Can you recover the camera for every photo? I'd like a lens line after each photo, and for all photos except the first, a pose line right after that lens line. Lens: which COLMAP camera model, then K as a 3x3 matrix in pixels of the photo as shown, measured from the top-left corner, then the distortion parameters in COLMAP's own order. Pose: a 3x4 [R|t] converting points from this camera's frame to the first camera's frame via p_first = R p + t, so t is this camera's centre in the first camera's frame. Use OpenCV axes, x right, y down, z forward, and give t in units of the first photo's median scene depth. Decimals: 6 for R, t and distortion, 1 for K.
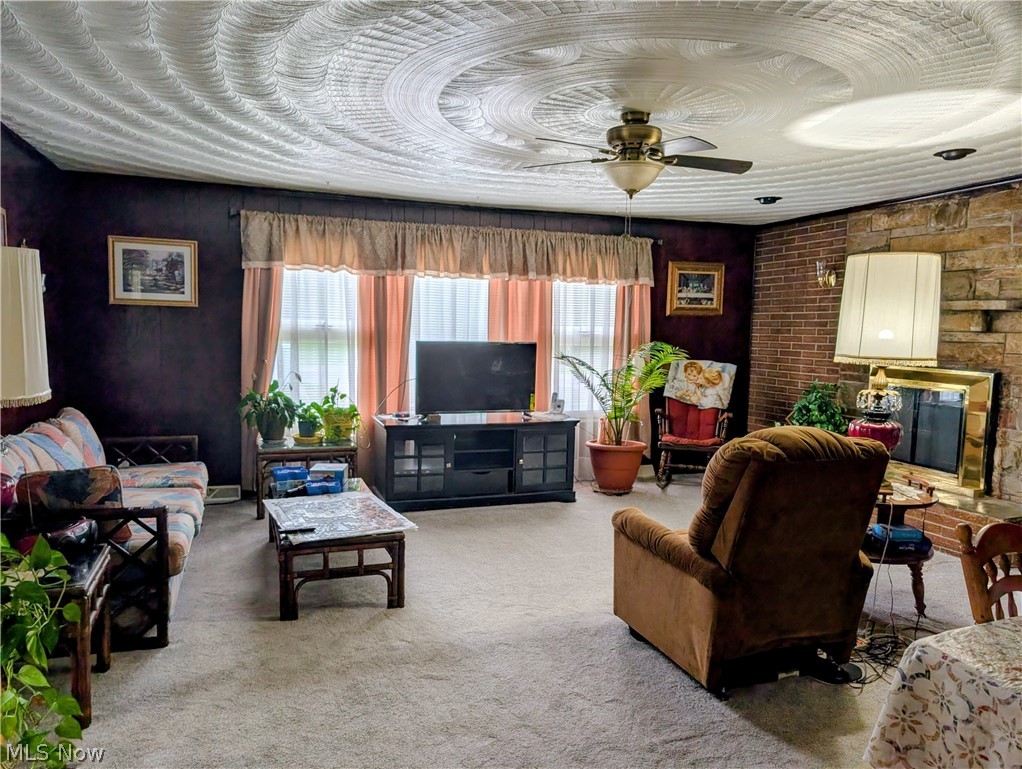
lens RADIAL K [[752.5, 0, 521.3], [0, 752.5, 421.9], [0, 0, 1]] dist [0.023667, -0.030156]
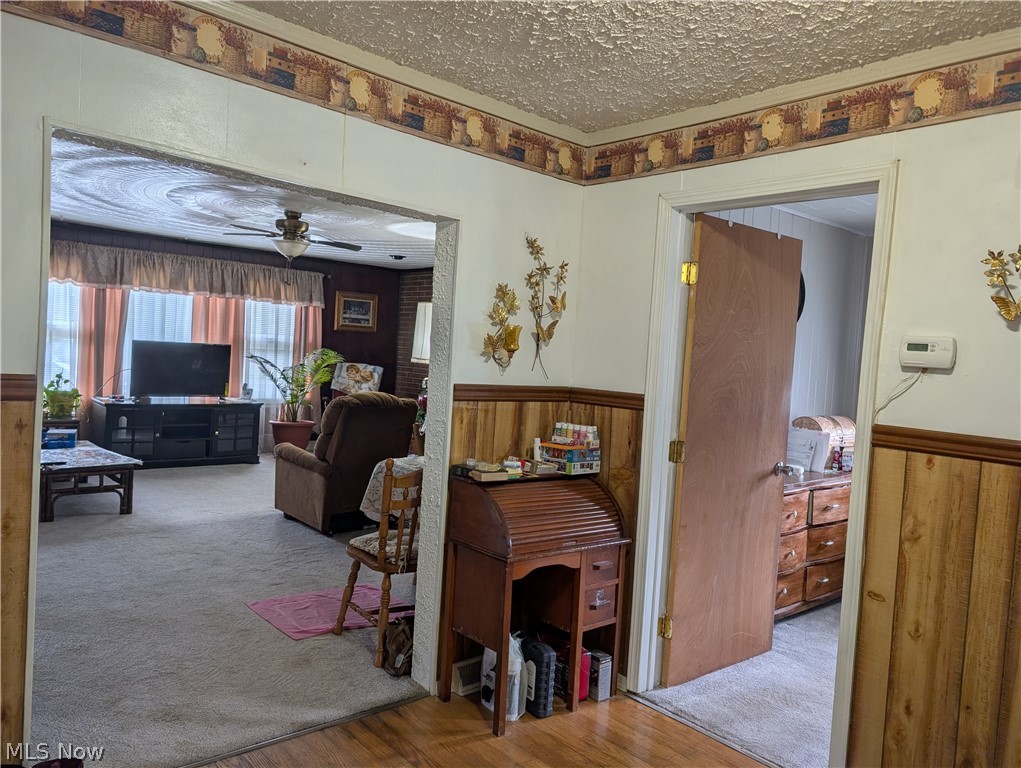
lens RADIAL K [[751.8, 0, 509.8], [0, 751.8, 388.4], [0, 0, 1]] dist [0.023667, -0.030156]
pose [[0.932713, 0.020053, 0.360062, 0.001273], [0.001563, 0.998219, -0.059642, 0.052646], [-0.360616, 0.056192, 0.931020, -0.430077]]
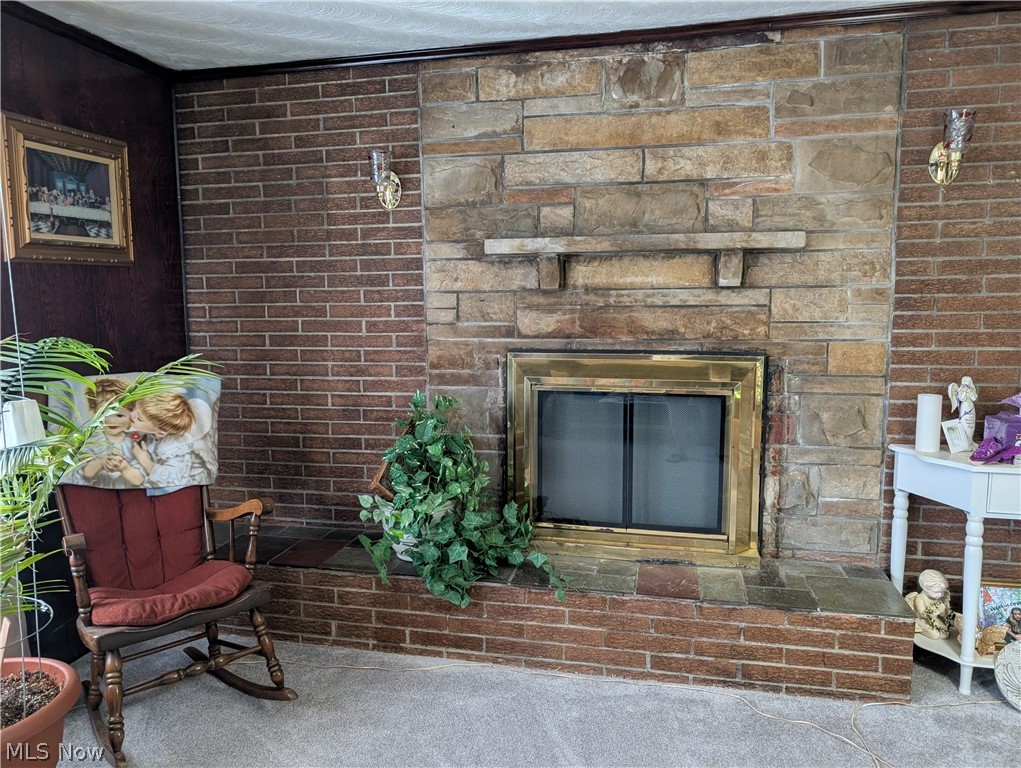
lens RADIAL K [[751.8, 0, 509.2], [0, 751.8, 378.5], [0, 0, 1]] dist [0.023667, -0.030156]
pose [[0.547103, -0.115397, 0.829073, 0.019516], [0.124092, 0.990689, 0.056004, -0.086514], [-0.827816, 0.072242, 0.556329, 0.689591]]
